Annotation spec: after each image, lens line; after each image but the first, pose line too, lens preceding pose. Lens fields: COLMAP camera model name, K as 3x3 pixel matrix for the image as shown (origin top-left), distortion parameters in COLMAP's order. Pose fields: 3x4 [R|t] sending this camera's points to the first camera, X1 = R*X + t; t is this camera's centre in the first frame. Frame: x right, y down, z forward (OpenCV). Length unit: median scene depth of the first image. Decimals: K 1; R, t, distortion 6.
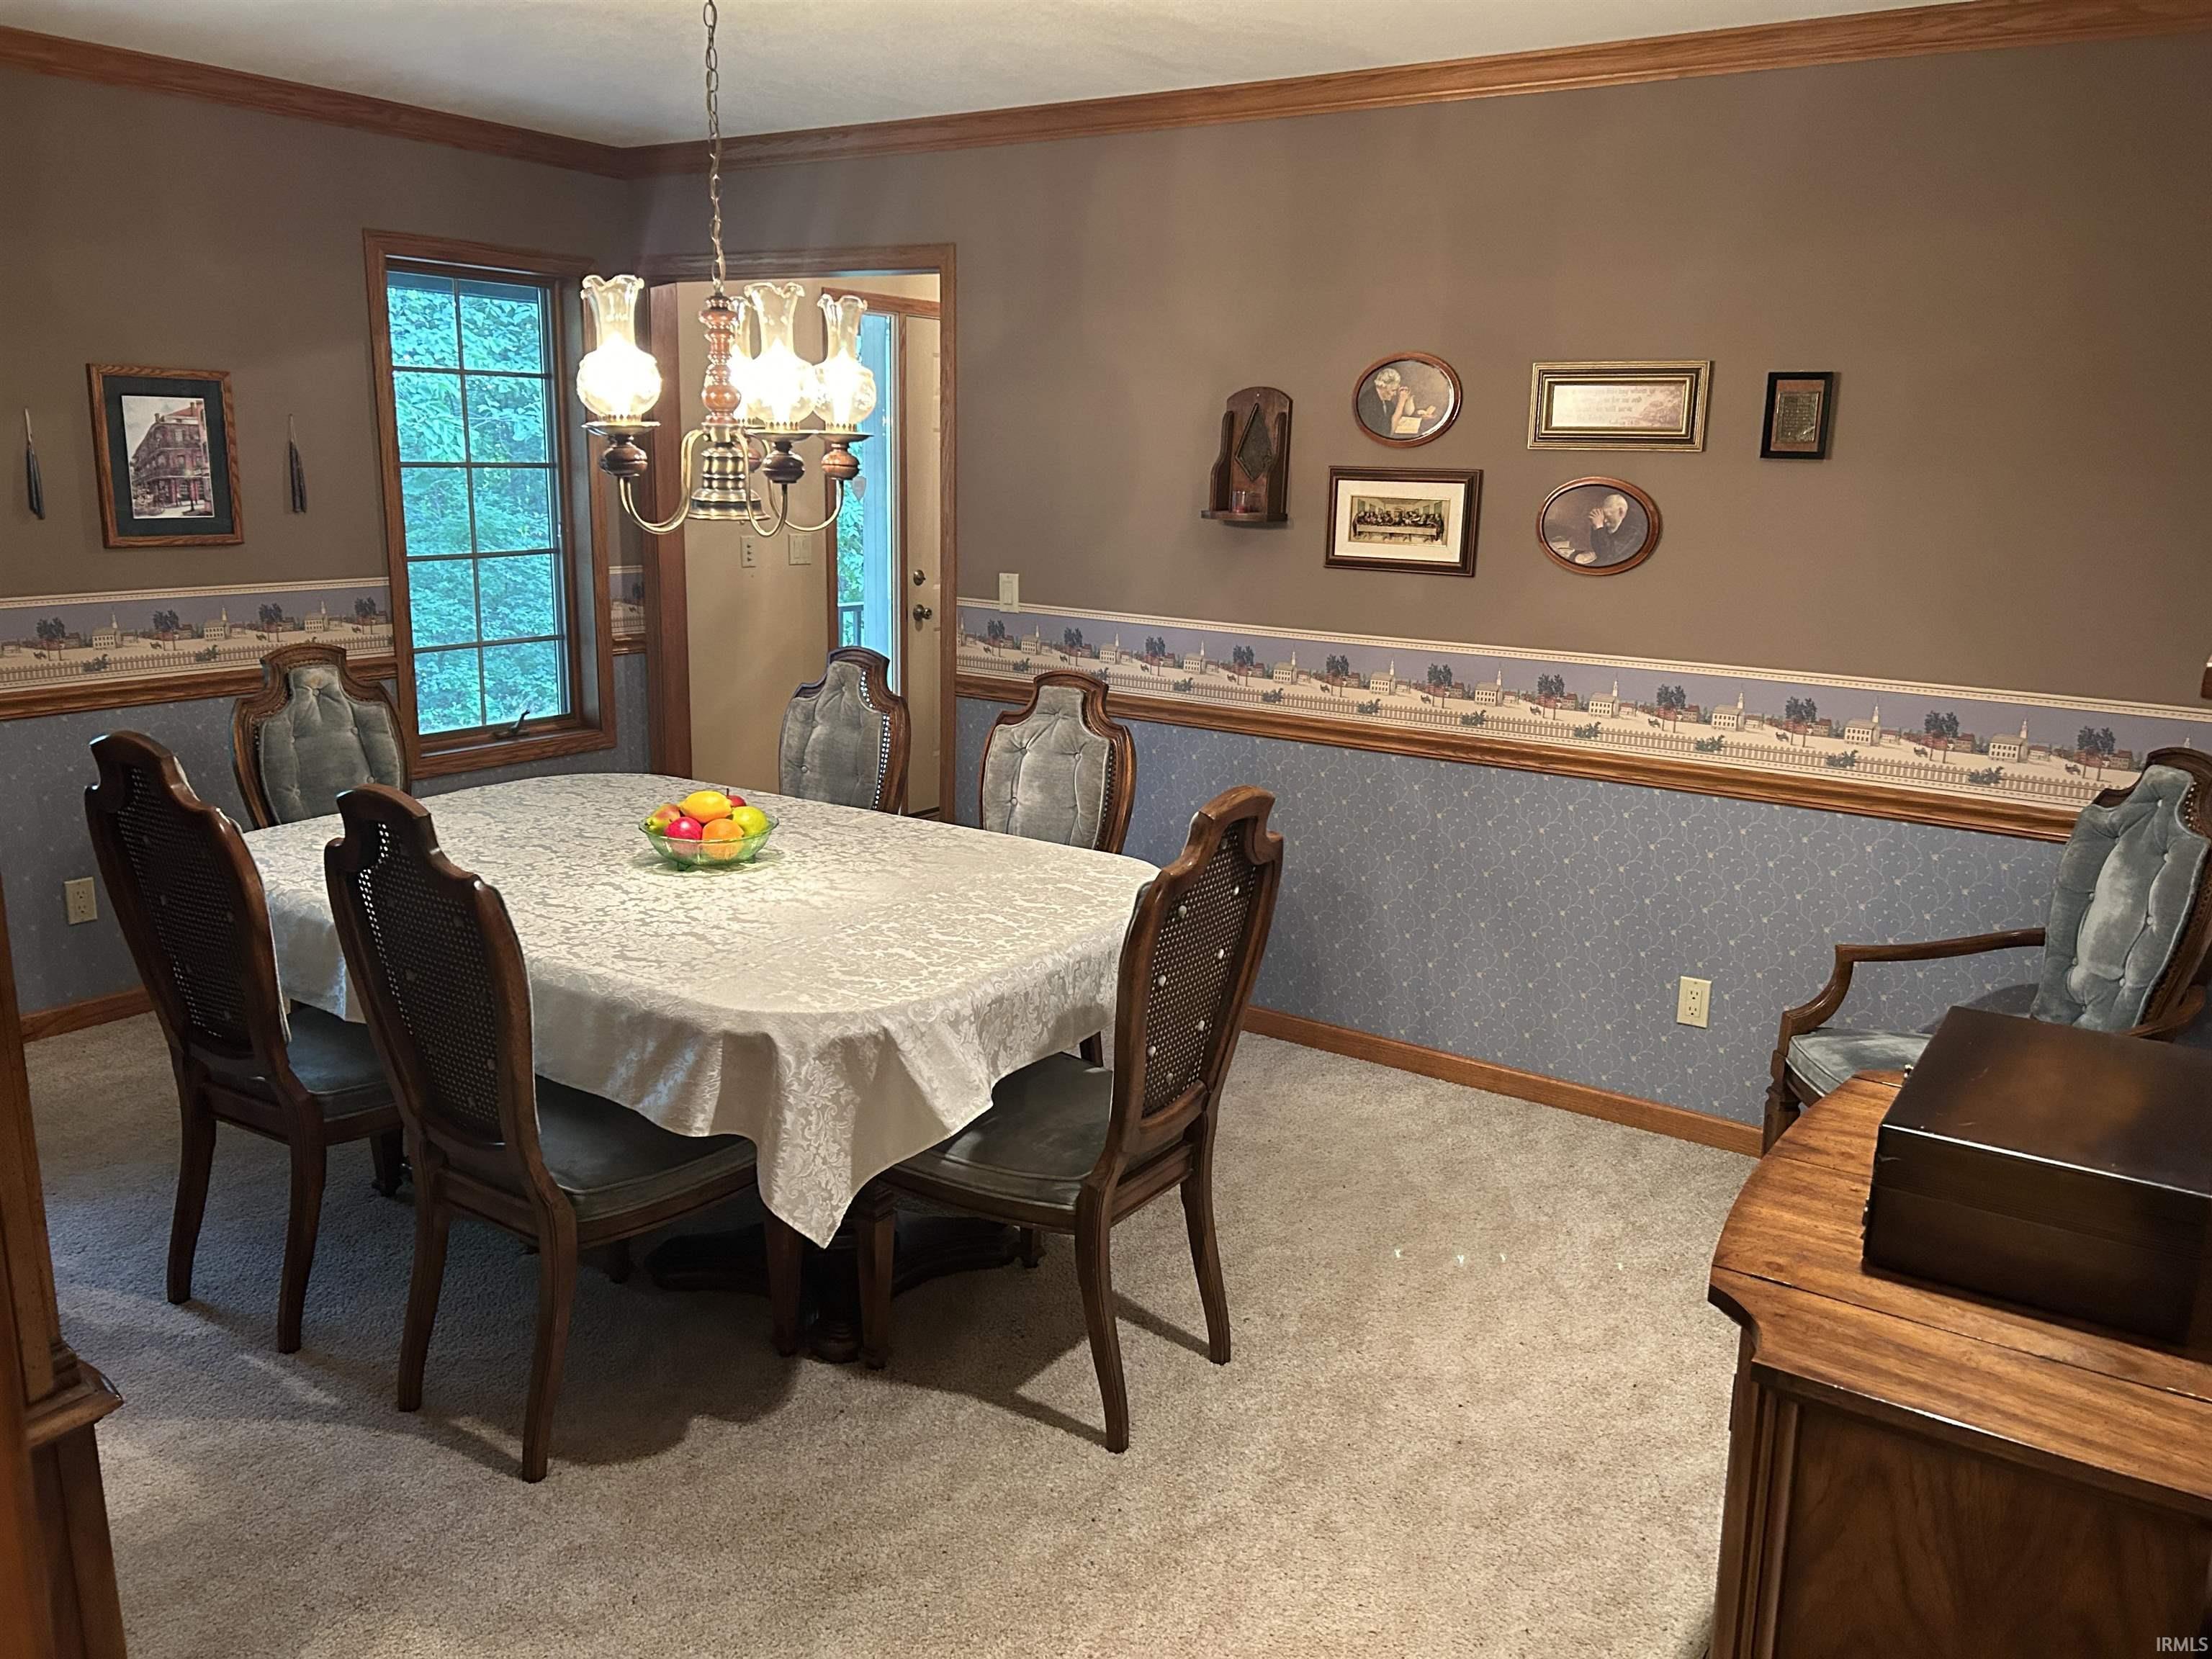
lens RADIAL K [[1655.0, 0, 1120.1], [0, 1655.0, 801.0], [0, 0, 1]] dist [0.080778, -0.091867]
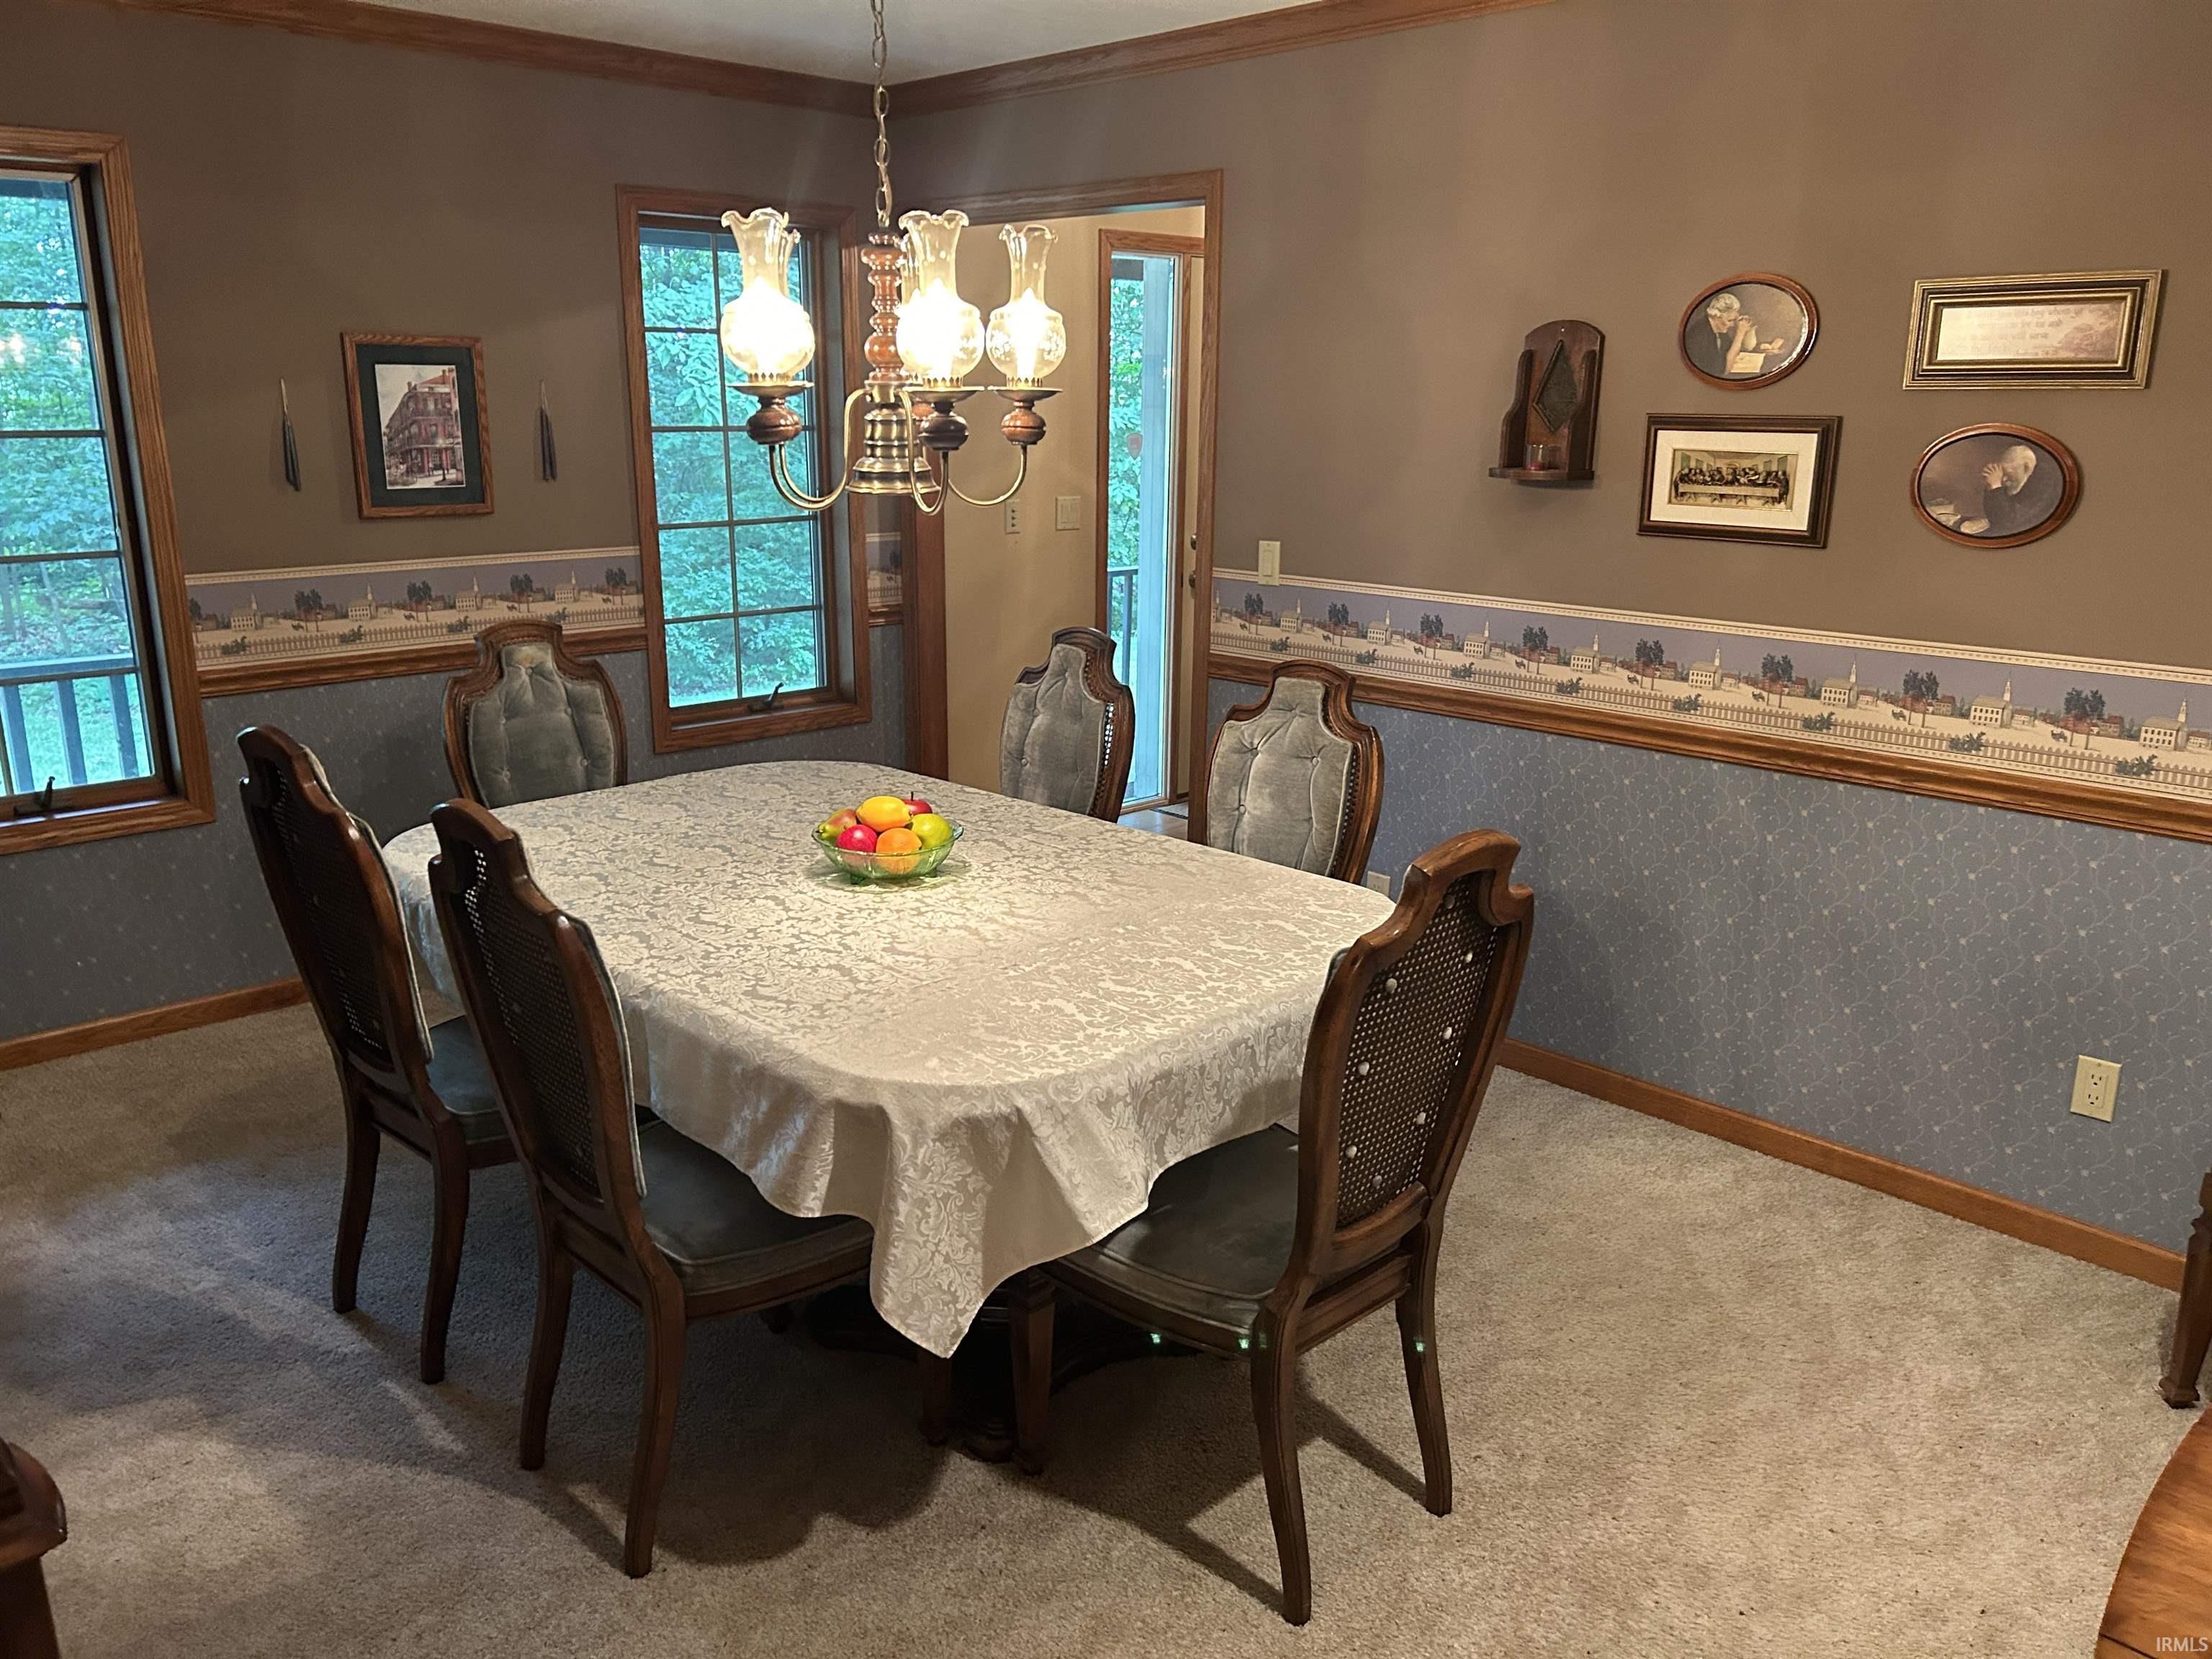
lens RADIAL K [[1661.4, 0, 1094.1], [0, 1661.4, 819.9], [0, 0, 1]] dist [0.048955, -0.042709]
pose [[0.977228, 0.035707, -0.209167, 0.052470], [-0.027452, 0.998730, 0.042238, -0.035862], [0.210410, -0.035534, 0.976967, 0.157398]]
